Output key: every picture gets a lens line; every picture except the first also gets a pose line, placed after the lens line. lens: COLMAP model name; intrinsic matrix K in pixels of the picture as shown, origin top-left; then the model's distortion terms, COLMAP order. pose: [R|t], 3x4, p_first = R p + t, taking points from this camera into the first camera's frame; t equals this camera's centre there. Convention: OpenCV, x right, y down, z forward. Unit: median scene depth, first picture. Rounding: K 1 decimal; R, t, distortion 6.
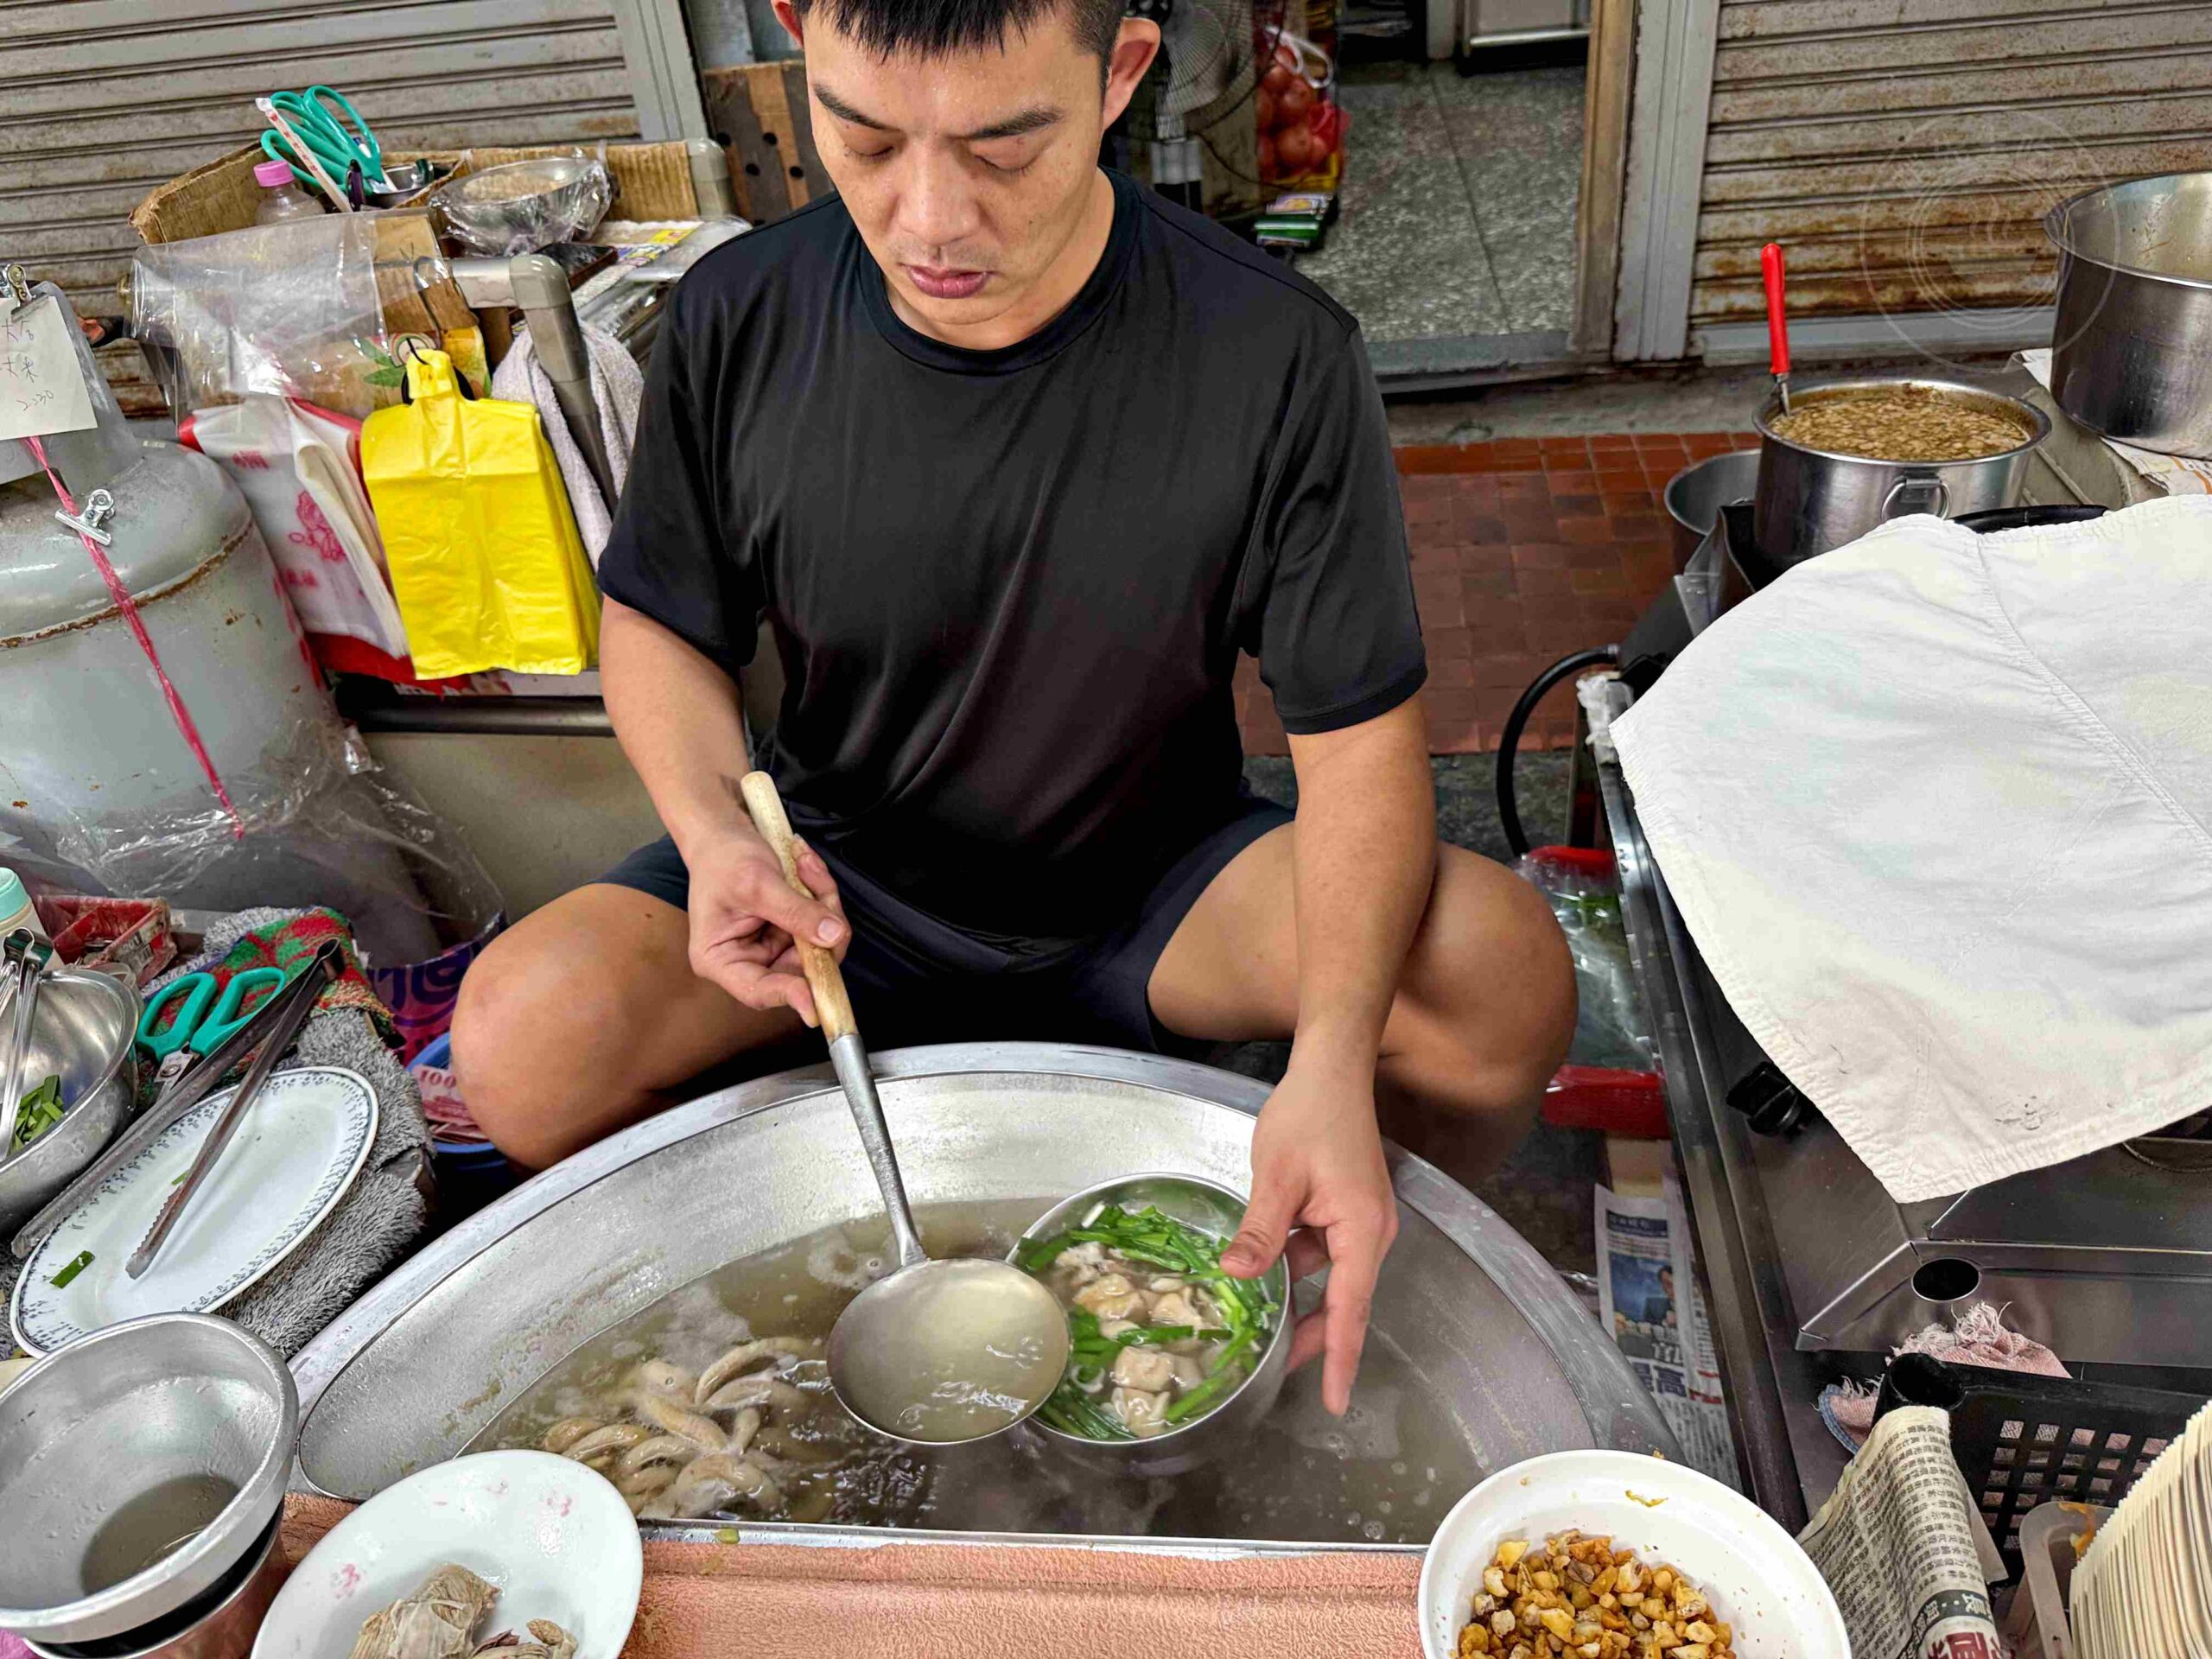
lens RADIAL K [[1592.3, 0, 1093.3], [0, 1592.3, 845.3], [0, 0, 1]] dist [0.008553, -0.015494]
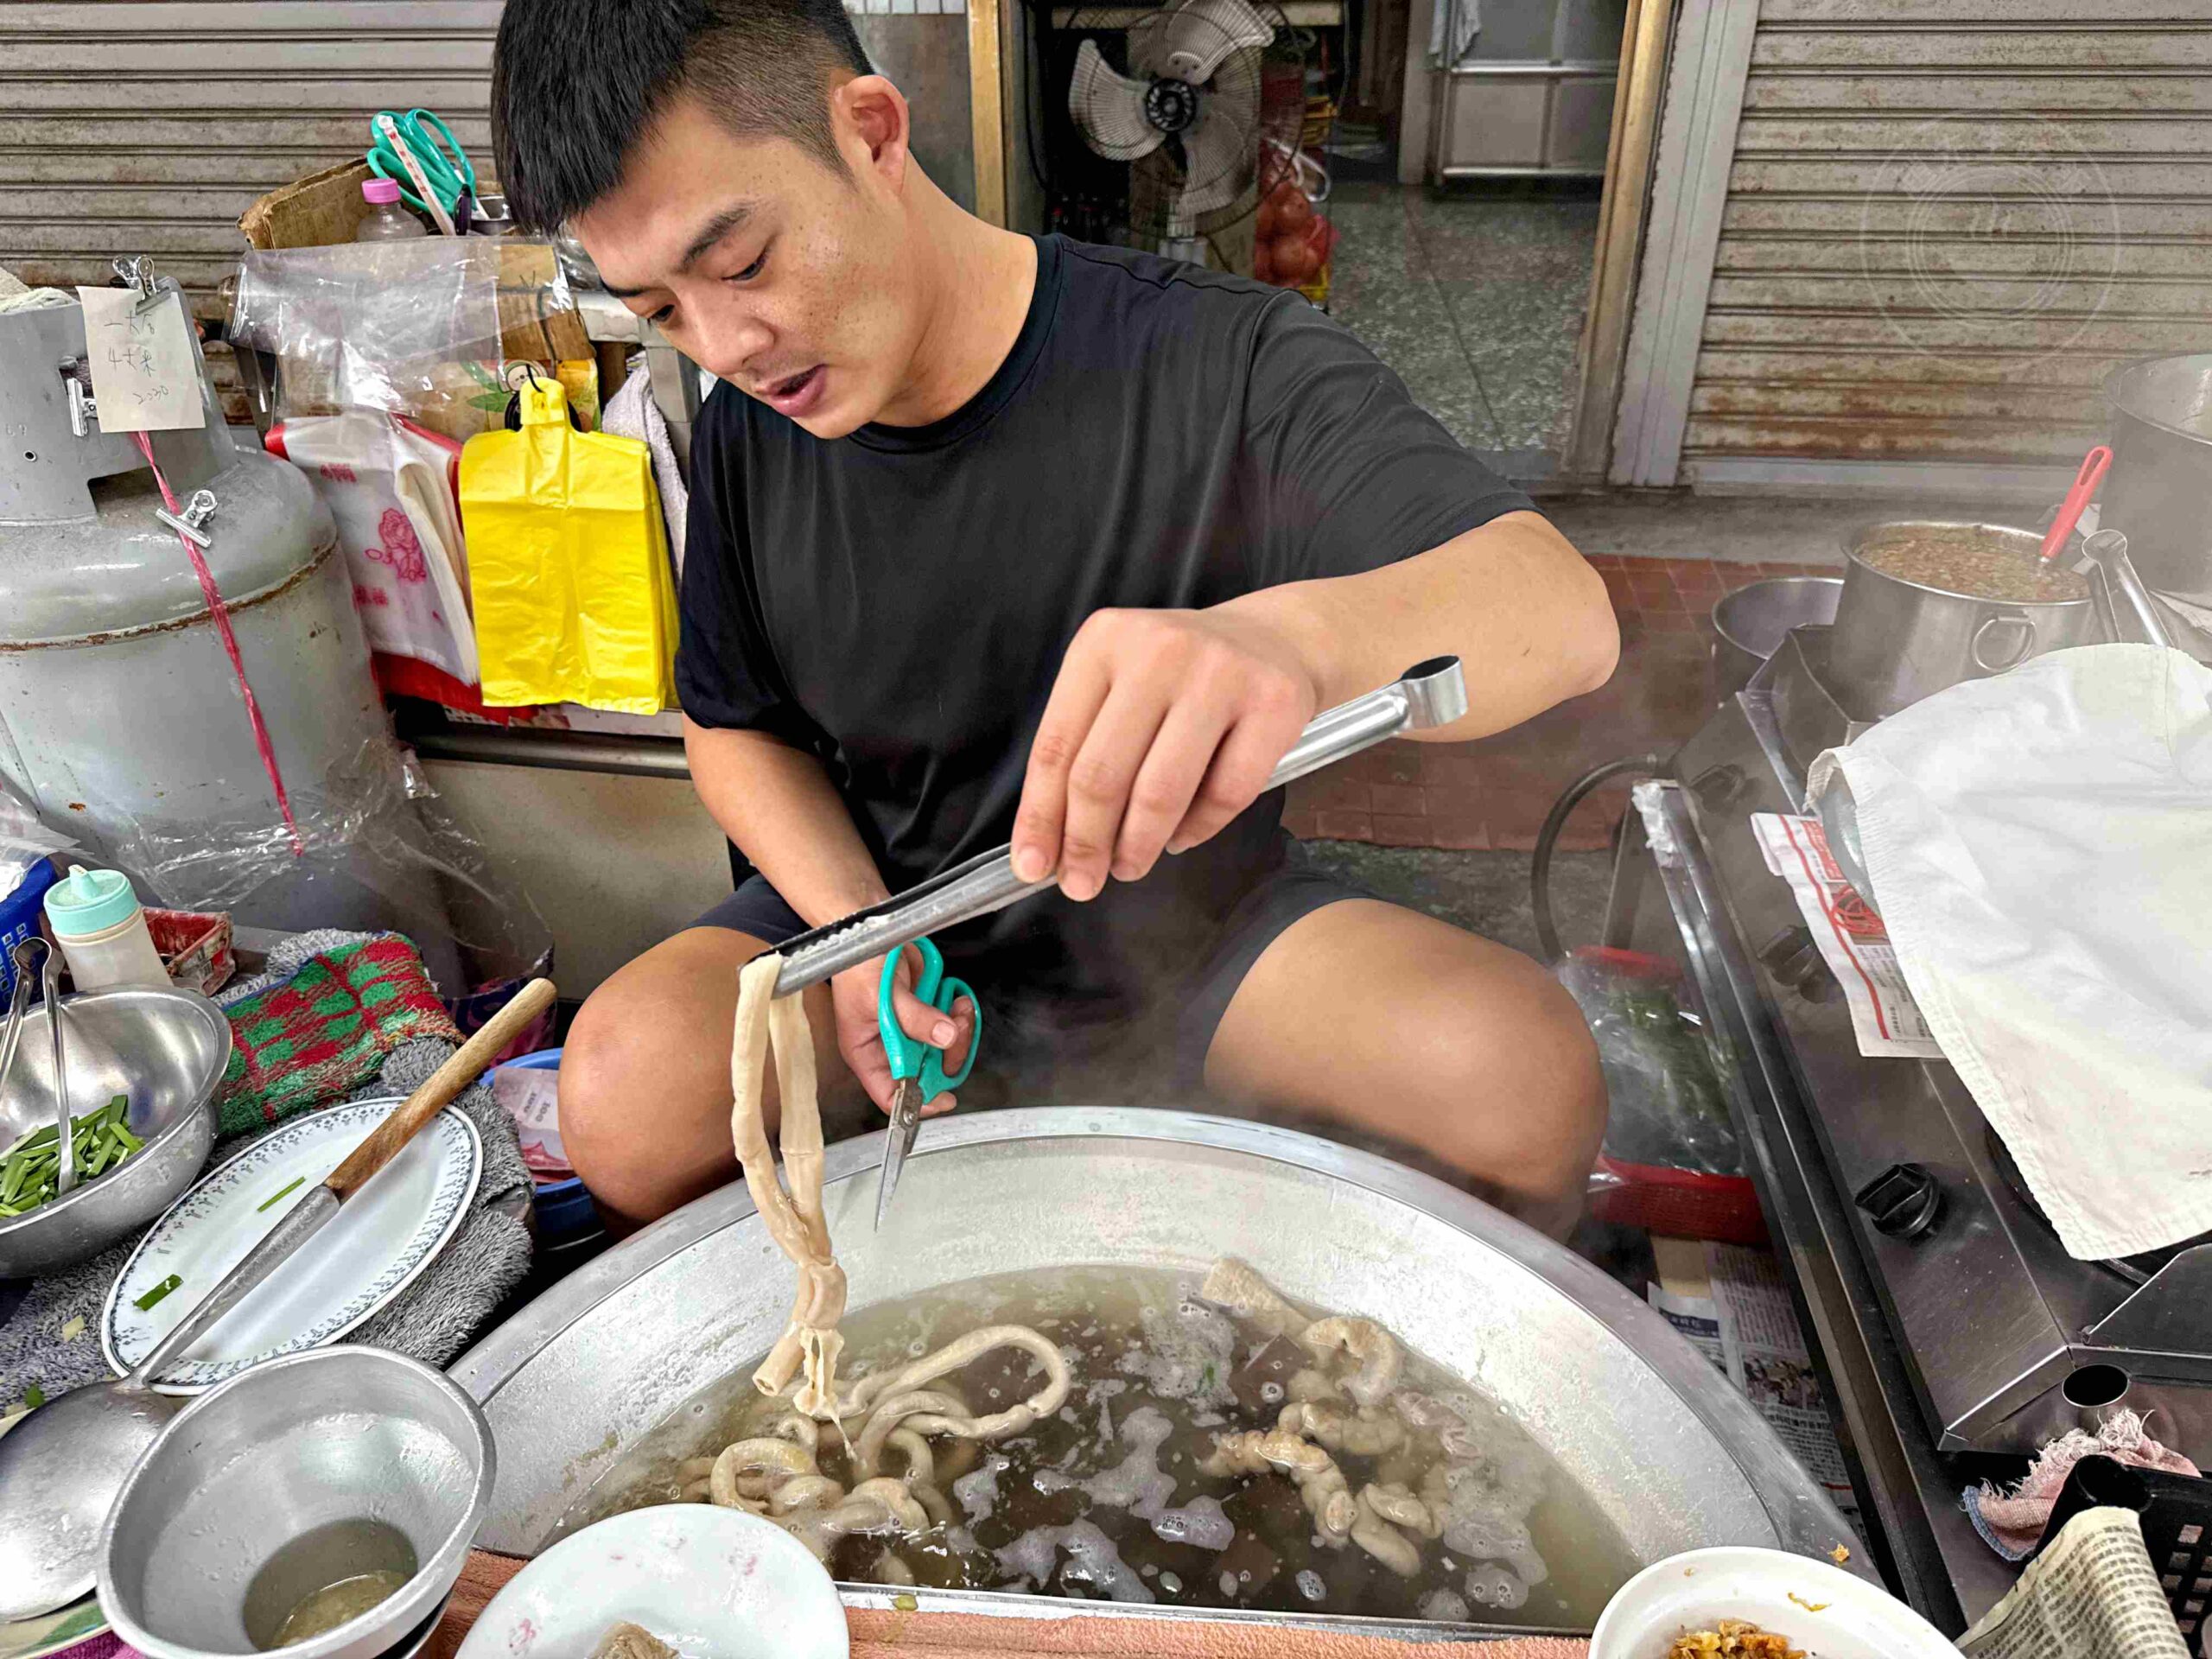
lens RADIAL K [[1592.3, 0, 1097.3], [0, 1592.3, 841.2], [0, 0, 1]] dist [0.008553, -0.015494]
pose [[0.995764, 0.063757, 0.066244, -0.114773], [-0.060177, 0.996688, -0.054699, 0.009907], [-0.069512, 0.050481, 0.996303, 0.001001]]
